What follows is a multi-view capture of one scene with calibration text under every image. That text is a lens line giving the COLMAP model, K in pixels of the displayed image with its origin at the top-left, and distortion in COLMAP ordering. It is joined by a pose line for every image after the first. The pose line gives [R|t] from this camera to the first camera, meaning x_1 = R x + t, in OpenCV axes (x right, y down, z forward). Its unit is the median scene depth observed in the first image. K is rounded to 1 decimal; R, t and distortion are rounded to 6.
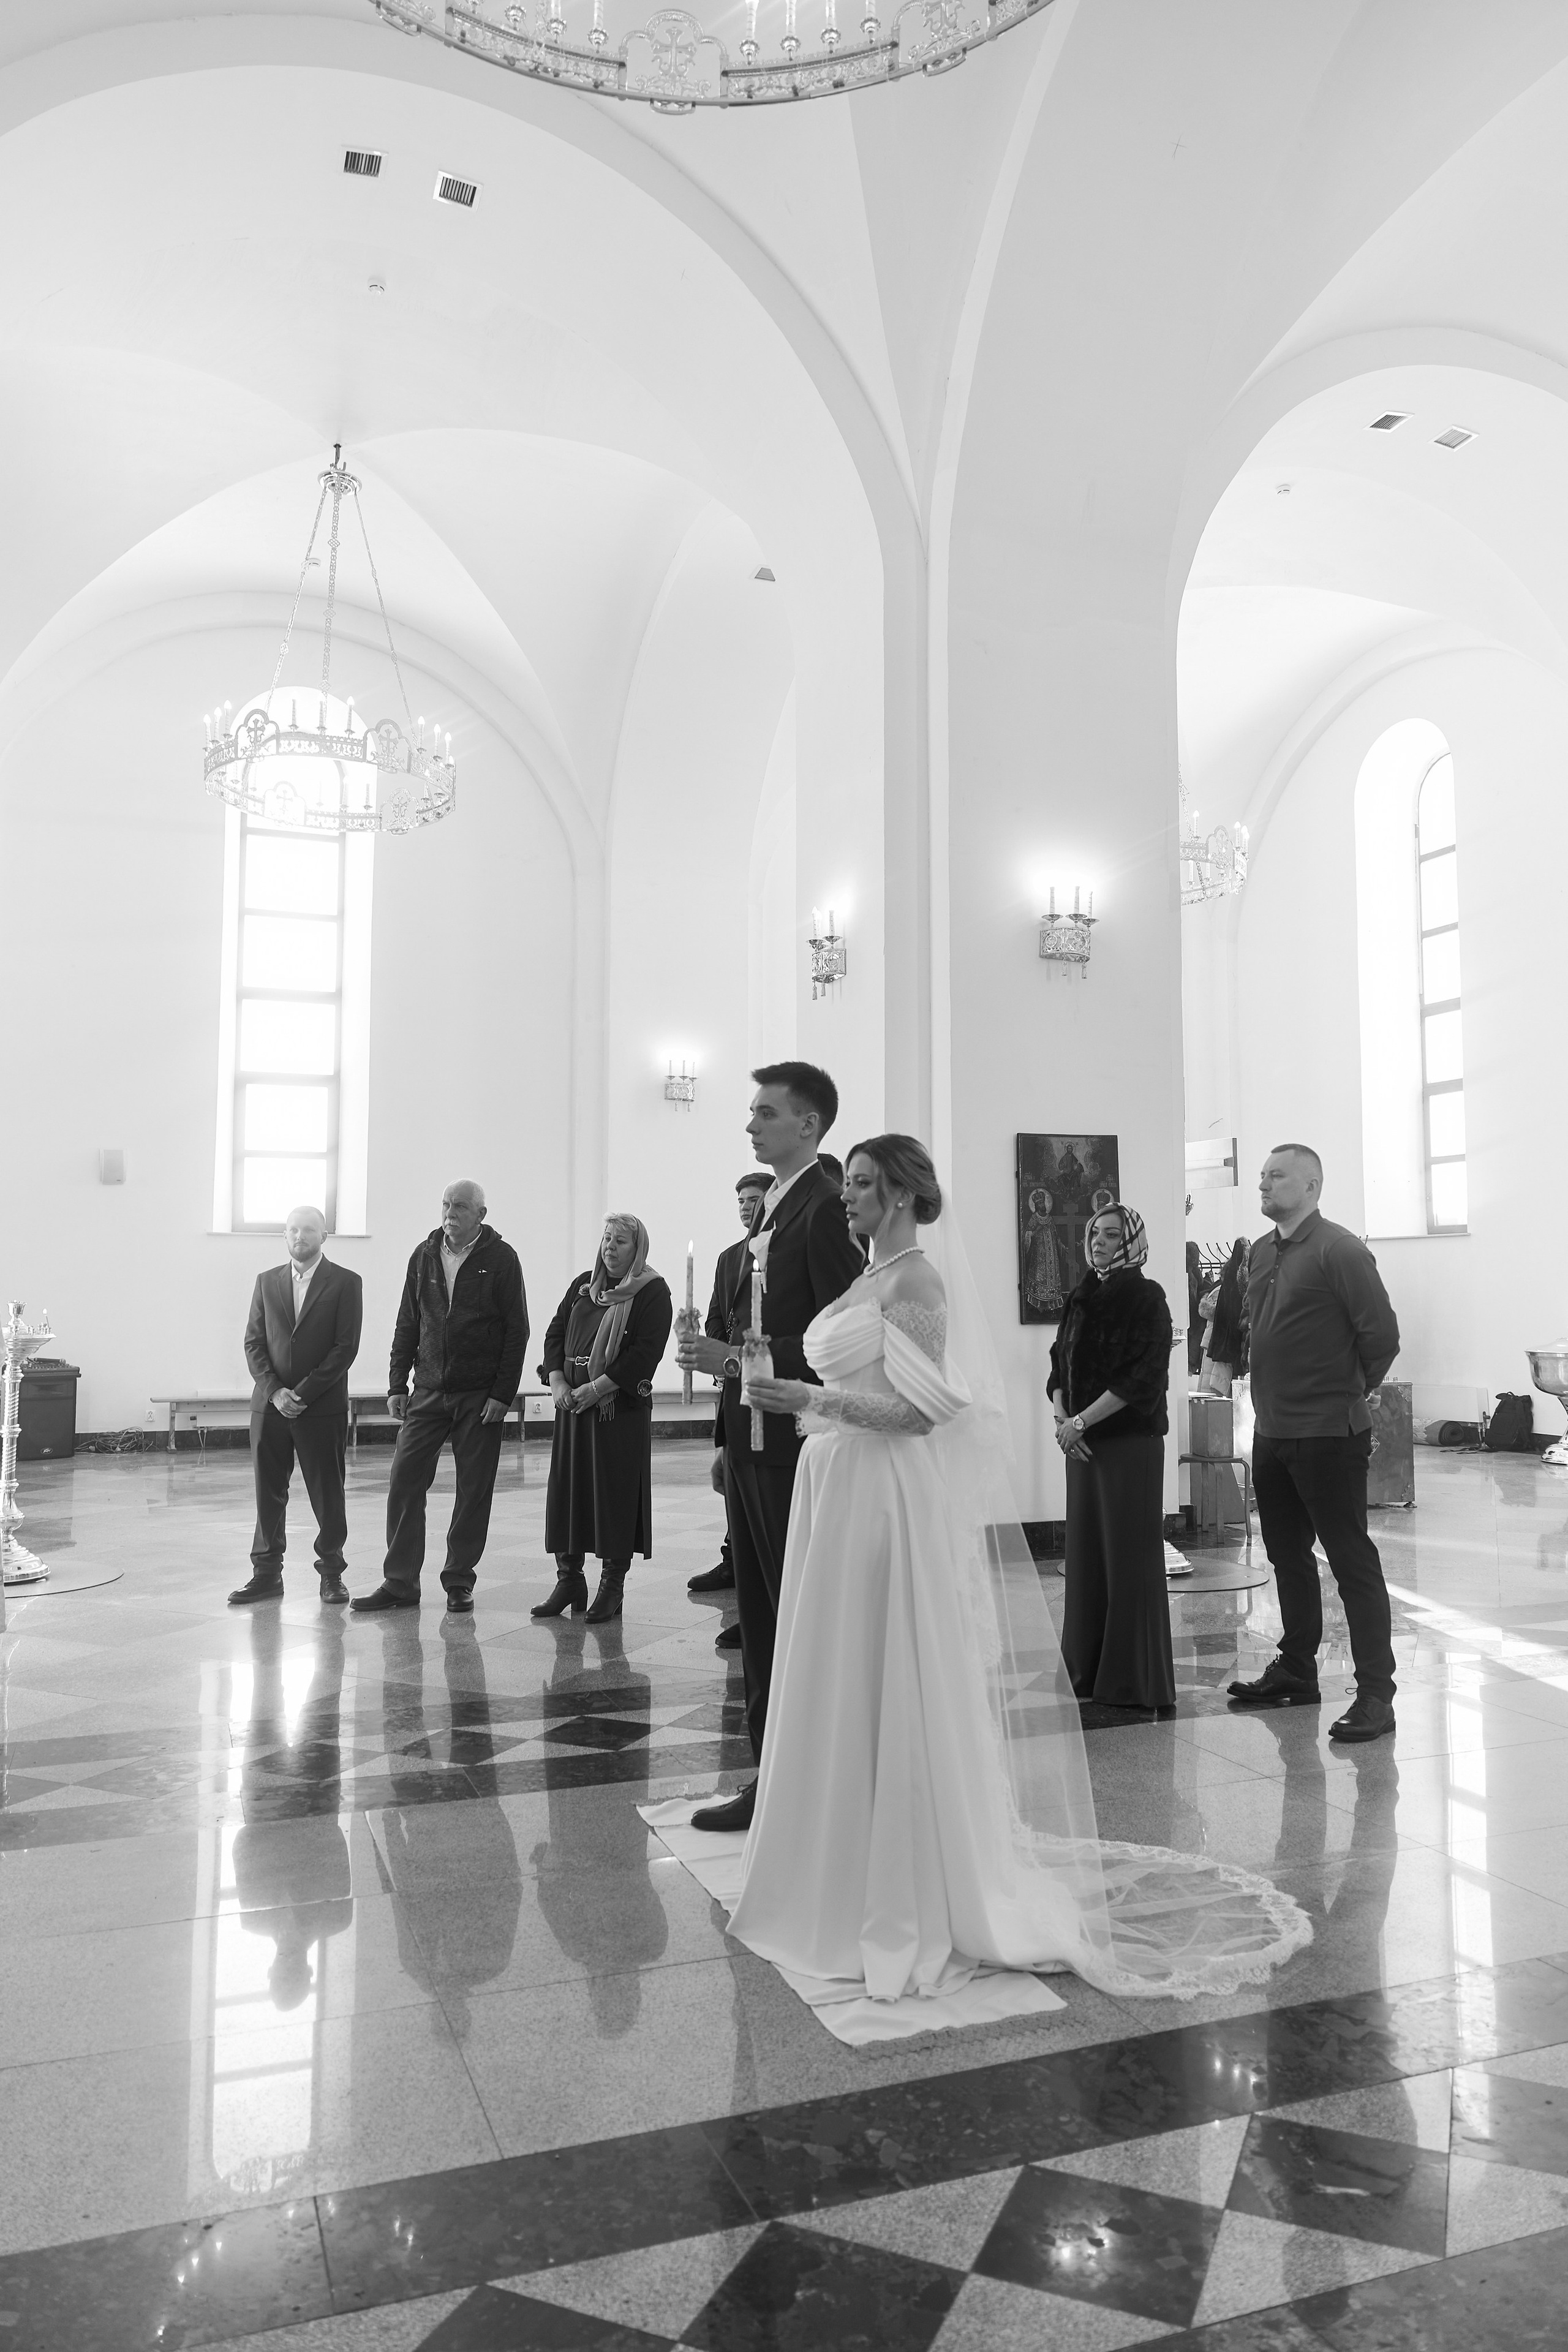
lens RADIAL K [[1605.8, 0, 782.7], [0, 1605.8, 1167.6], [0, 0, 1]] dist [0.001275, 0.000872]
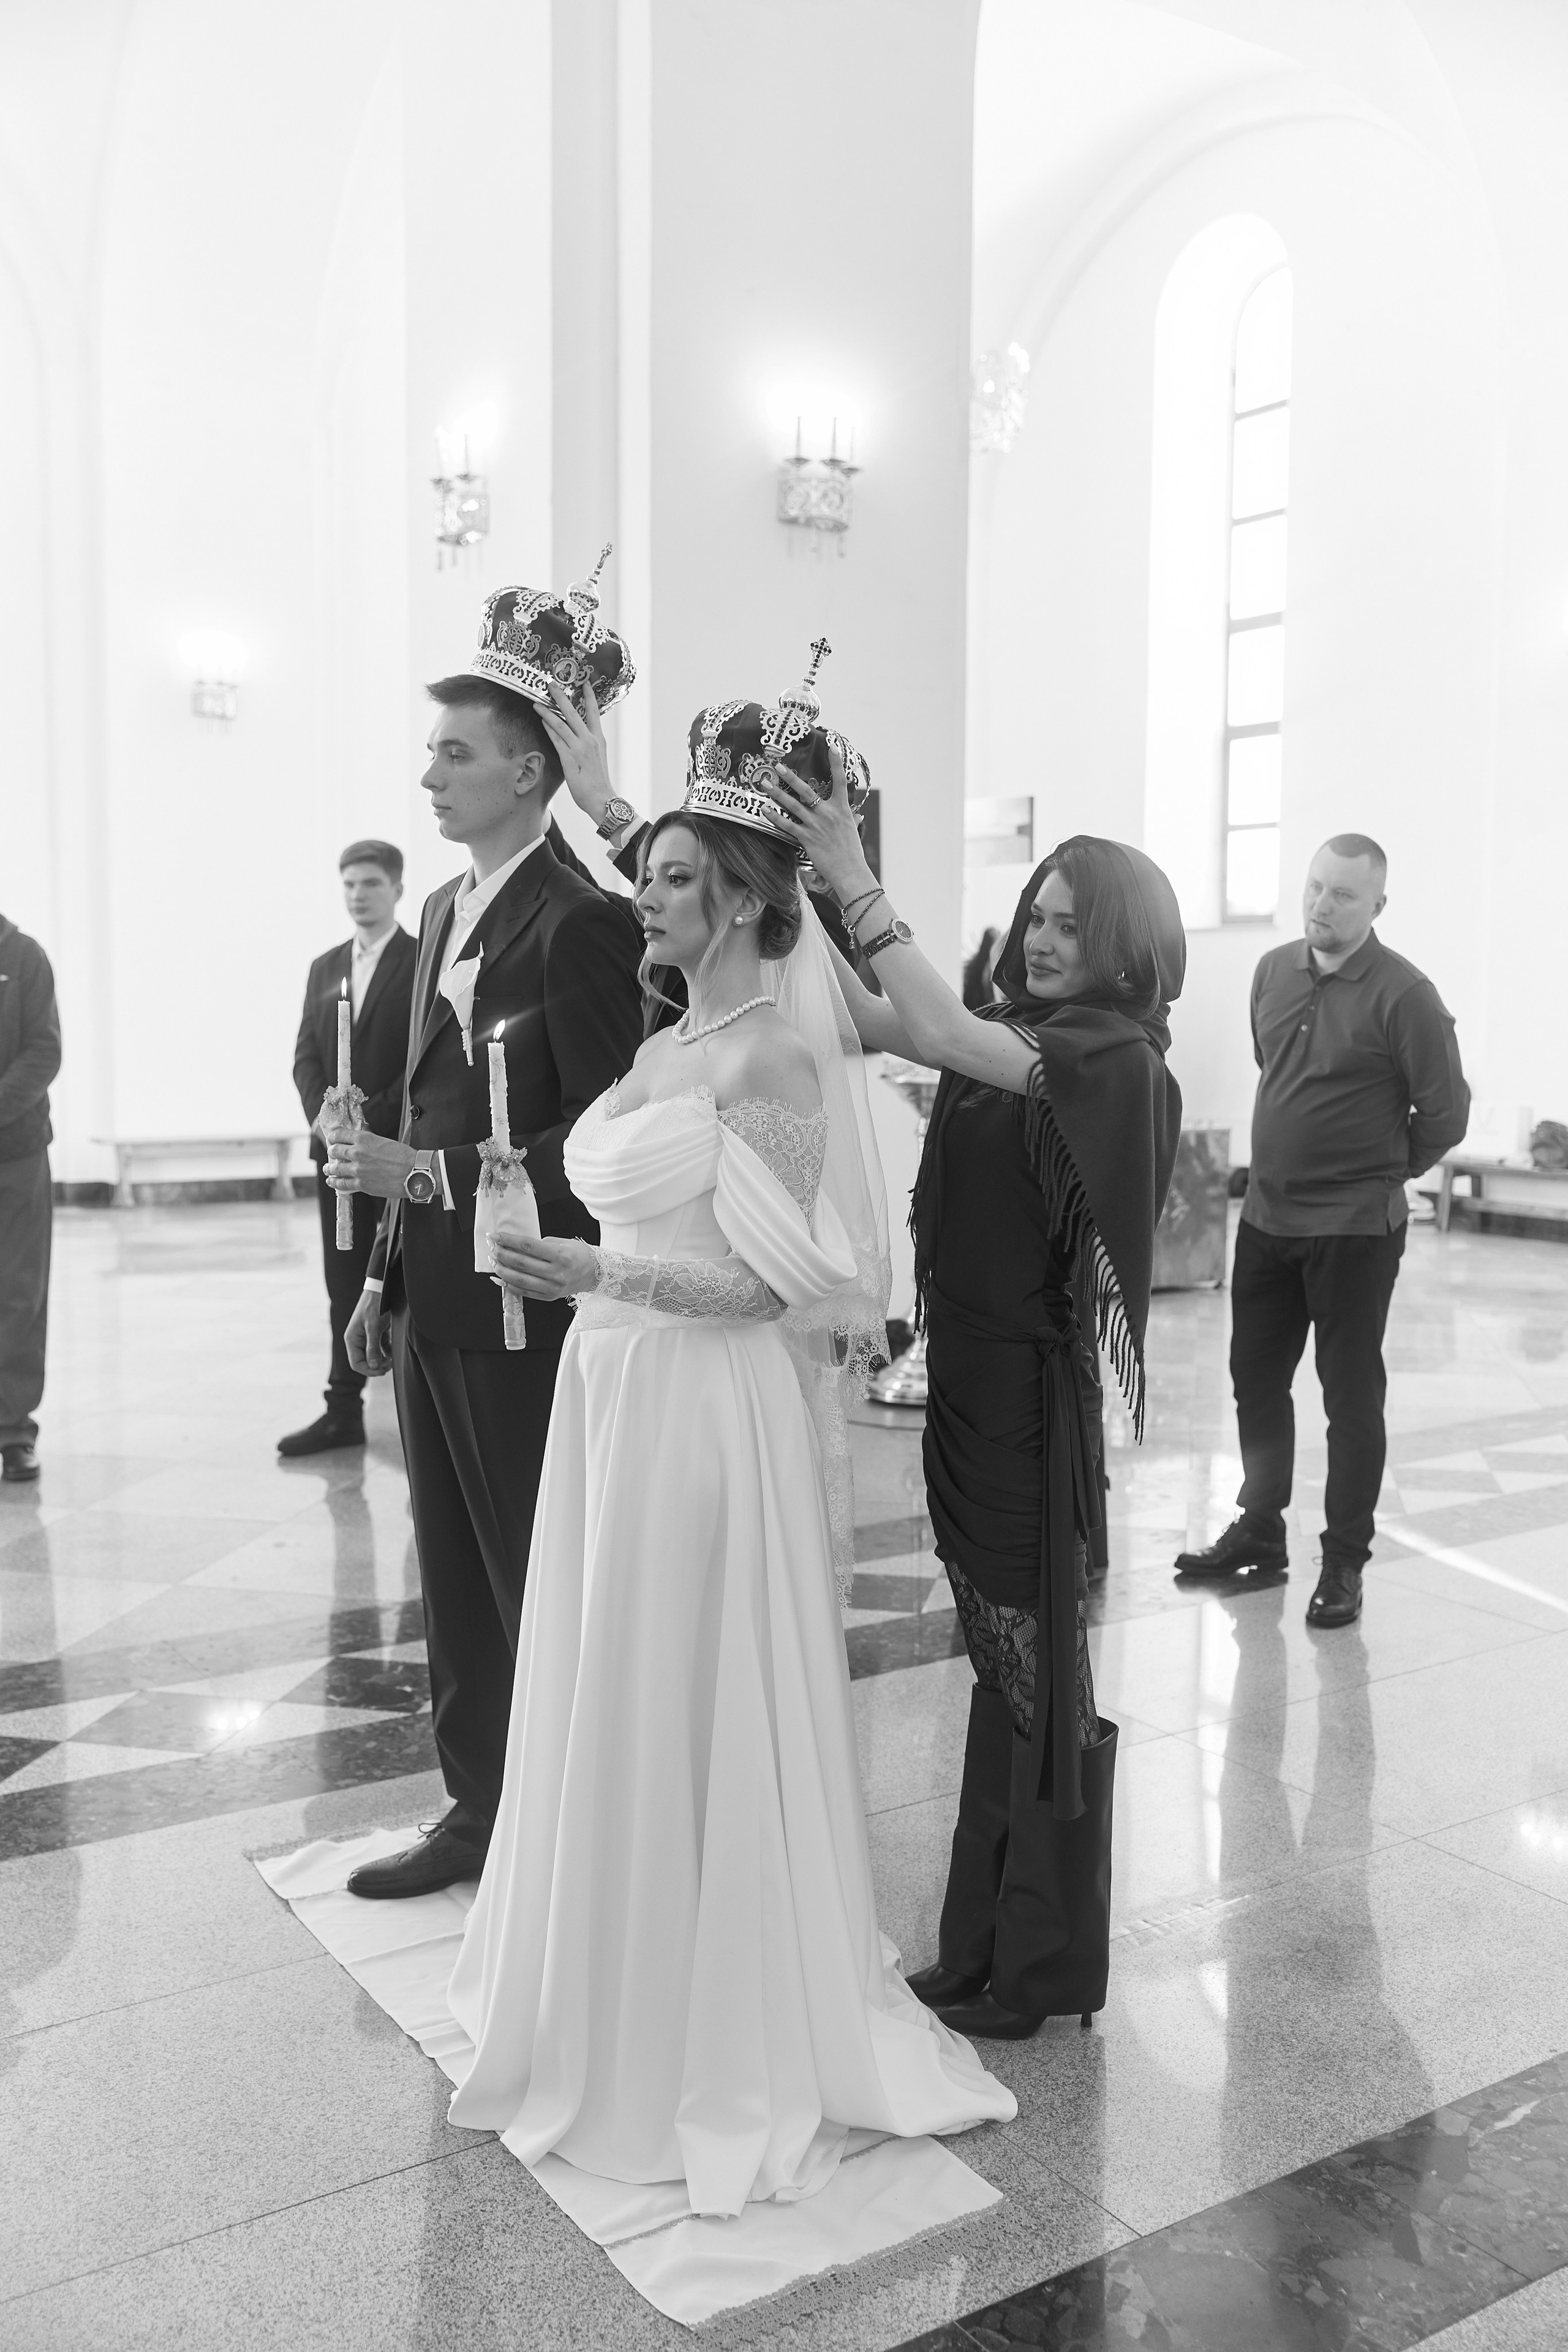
lens RADIAL K [[2121.9, 0, 769.9], [0, 2121.9, 1172.2], [0, 0, 1]] dist [0.001054, -0.010170]
pose [[0.980400, -0.012483, 0.196621, -0.054695], [-0.019908, 0.986606, 0.161905, -0.010103], [-0.196009, -0.162646, 0.967020, 0.203173]]
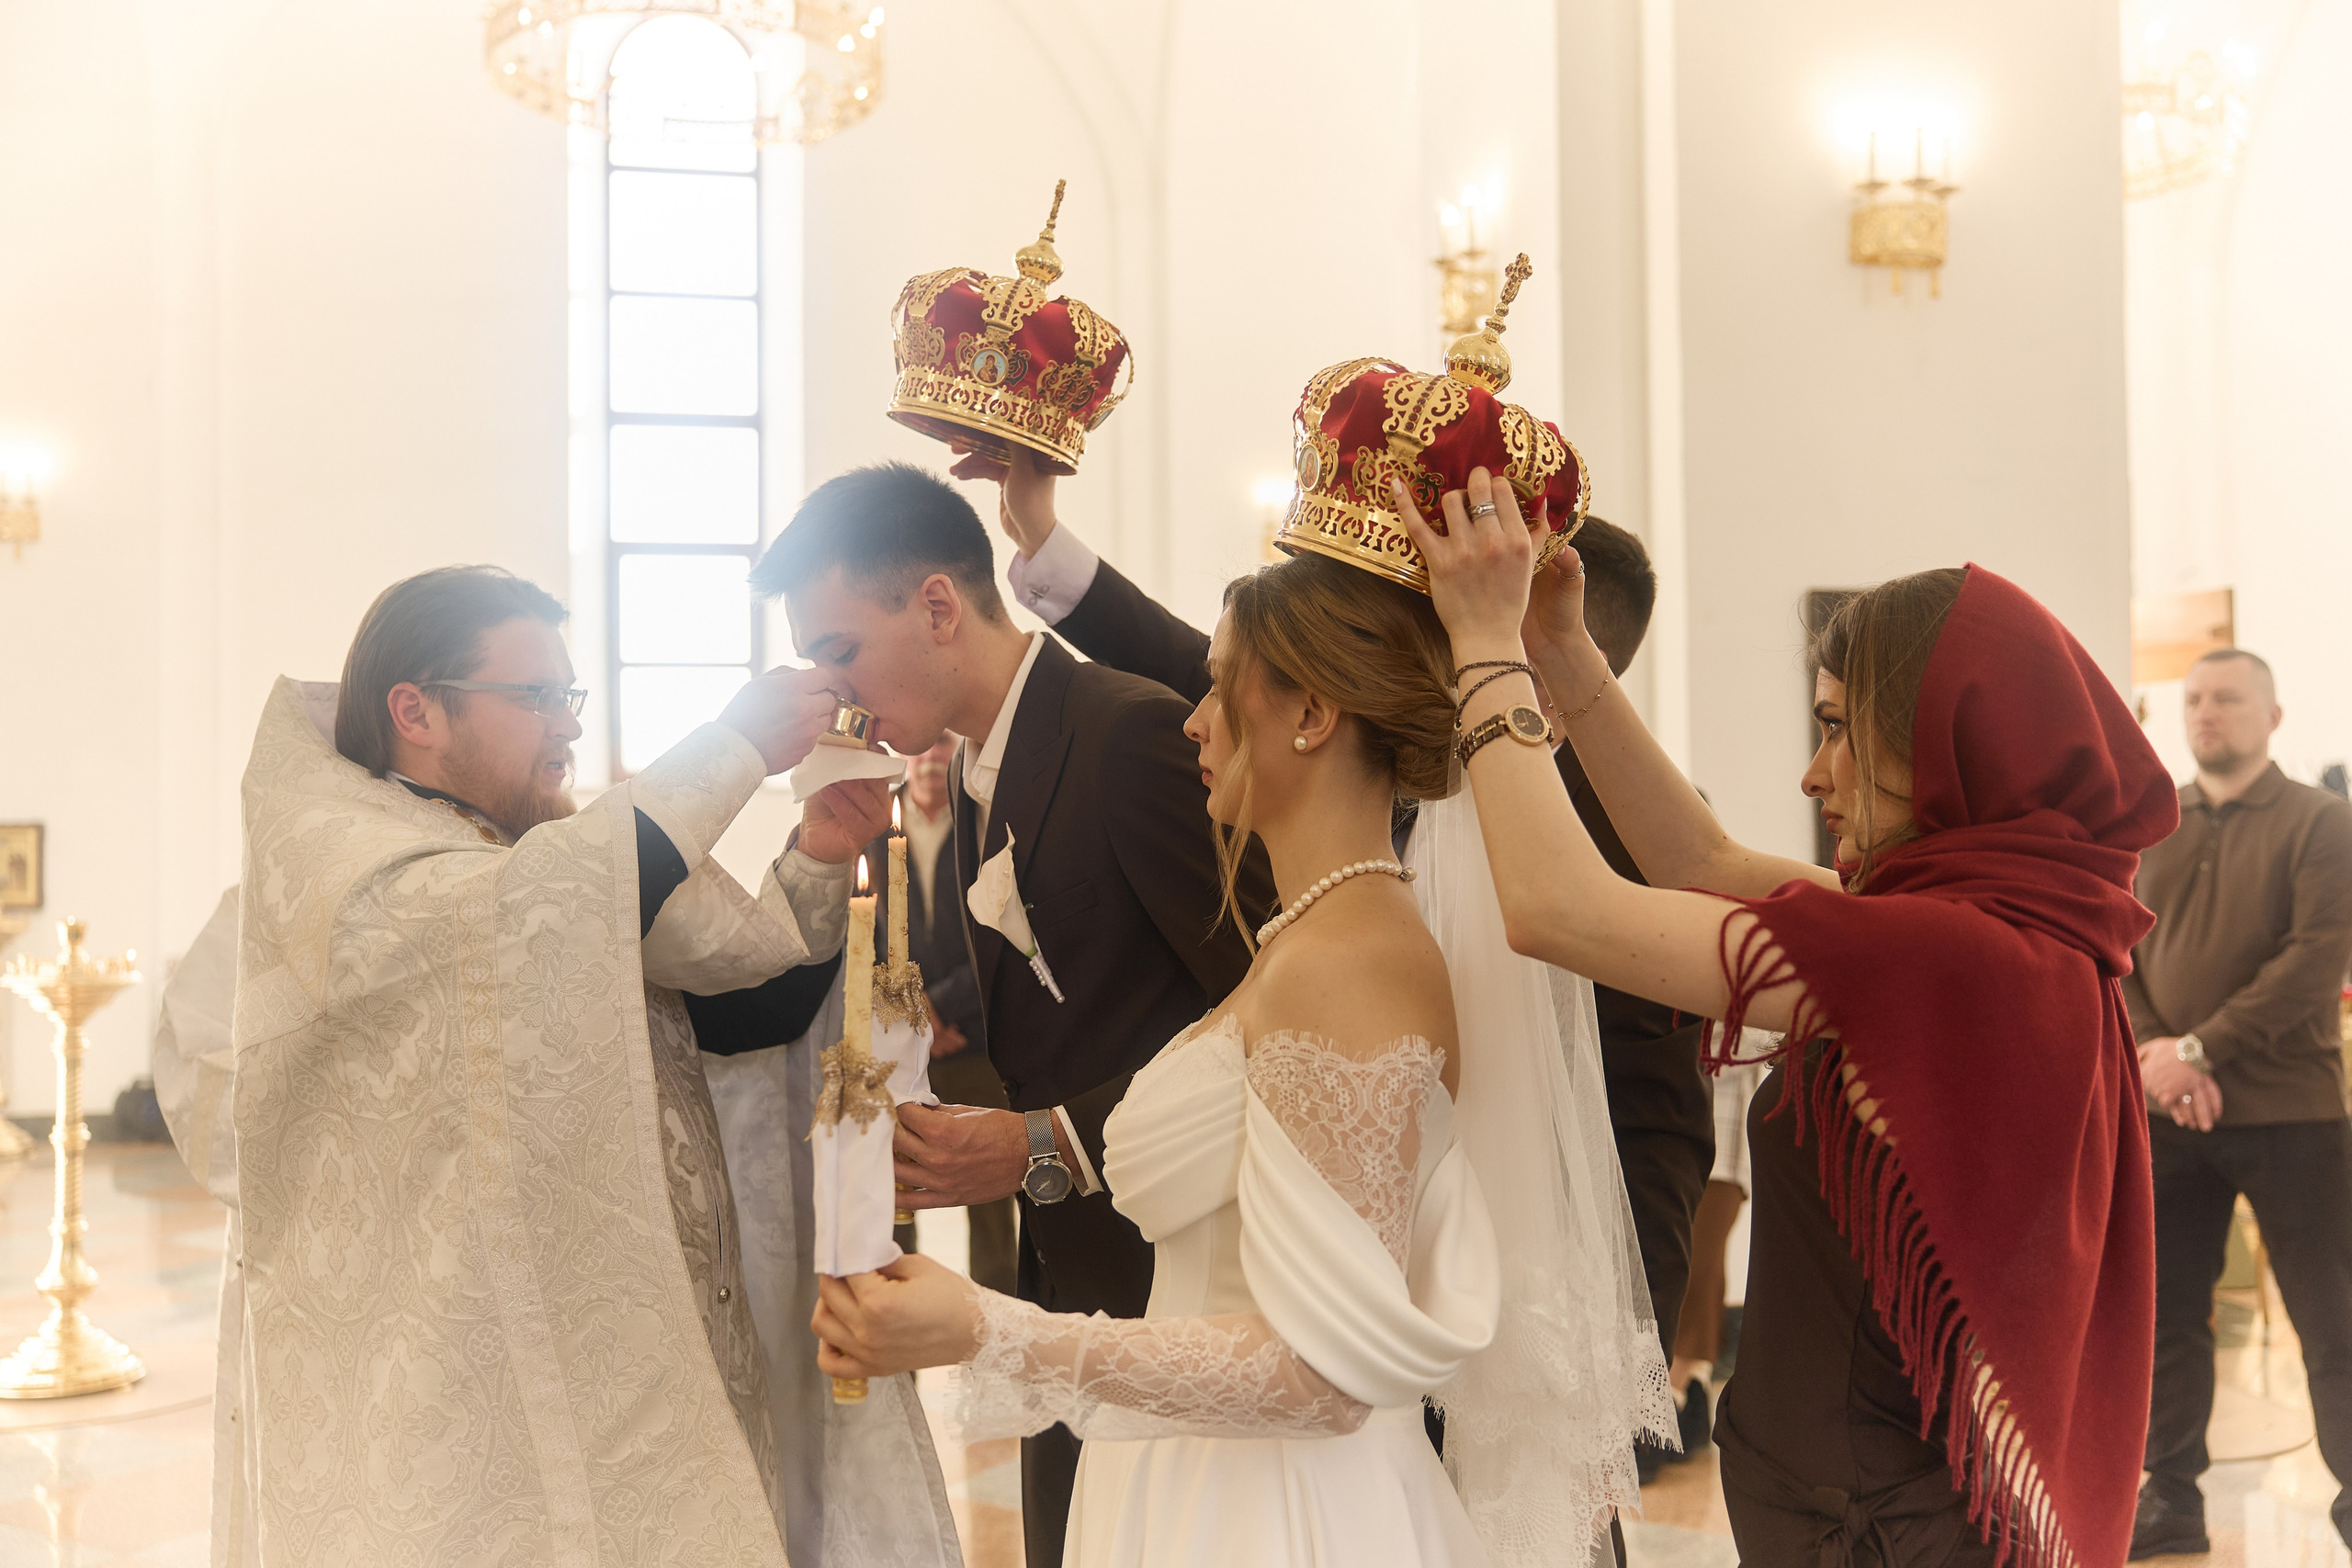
lens RADIAL K [[2328.9, 0, 1187.8], [0, 2328.9, 786.3], [0, 0, 1]] dist [0.022776, 0.000000]
pose [[0.990672, -0.017285, -0.135166, 0.097380], [0.023601, 0.998696, 0.045263, 0.010419], [0.134207, -0.048031, 0.989789, 0.420786]]
